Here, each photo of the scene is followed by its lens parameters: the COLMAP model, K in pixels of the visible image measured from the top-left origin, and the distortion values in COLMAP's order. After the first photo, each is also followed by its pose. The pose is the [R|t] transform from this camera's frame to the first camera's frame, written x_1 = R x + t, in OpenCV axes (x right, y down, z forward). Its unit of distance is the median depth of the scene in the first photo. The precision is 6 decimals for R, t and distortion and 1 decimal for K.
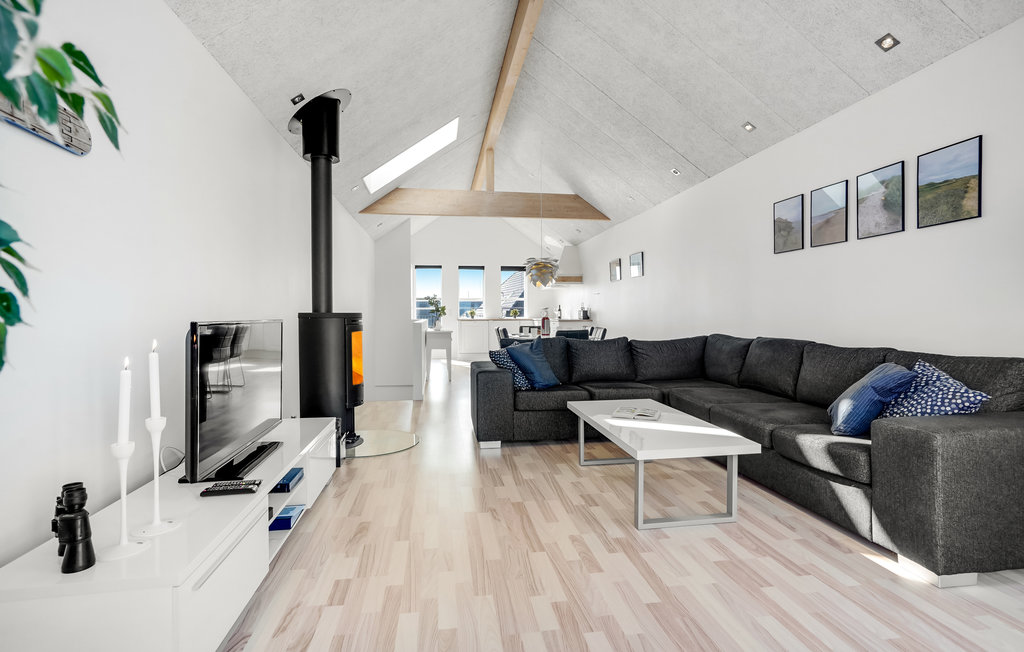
lens RADIAL K [[482.8, 0, 512.0], [0, 482.8, 326.0], [0, 0, 1]] dist [-0.002031, 0.000570]
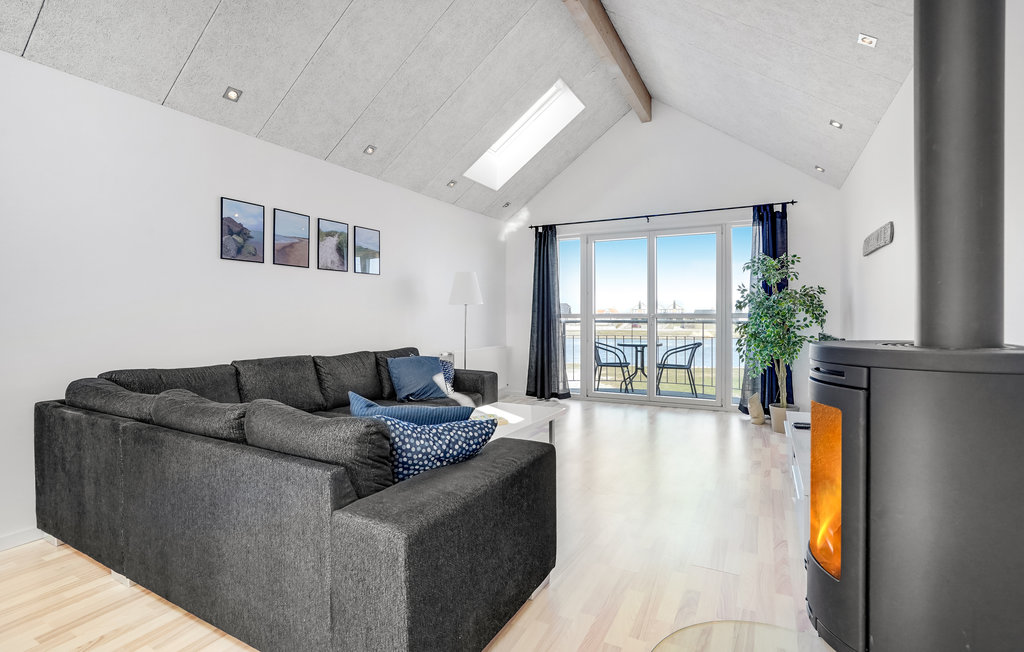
lens RADIAL K [[482.6, 0, 517.9], [0, 482.6, 320.5], [0, 0, 1]] dist [-0.017182, 0.001224]
pose [[-0.812444, 0.005086, 0.583017, -0.377110], [0.024349, 0.999386, 0.025212, -0.059416], [-0.582531, 0.034679, -0.812068, 1.538927]]
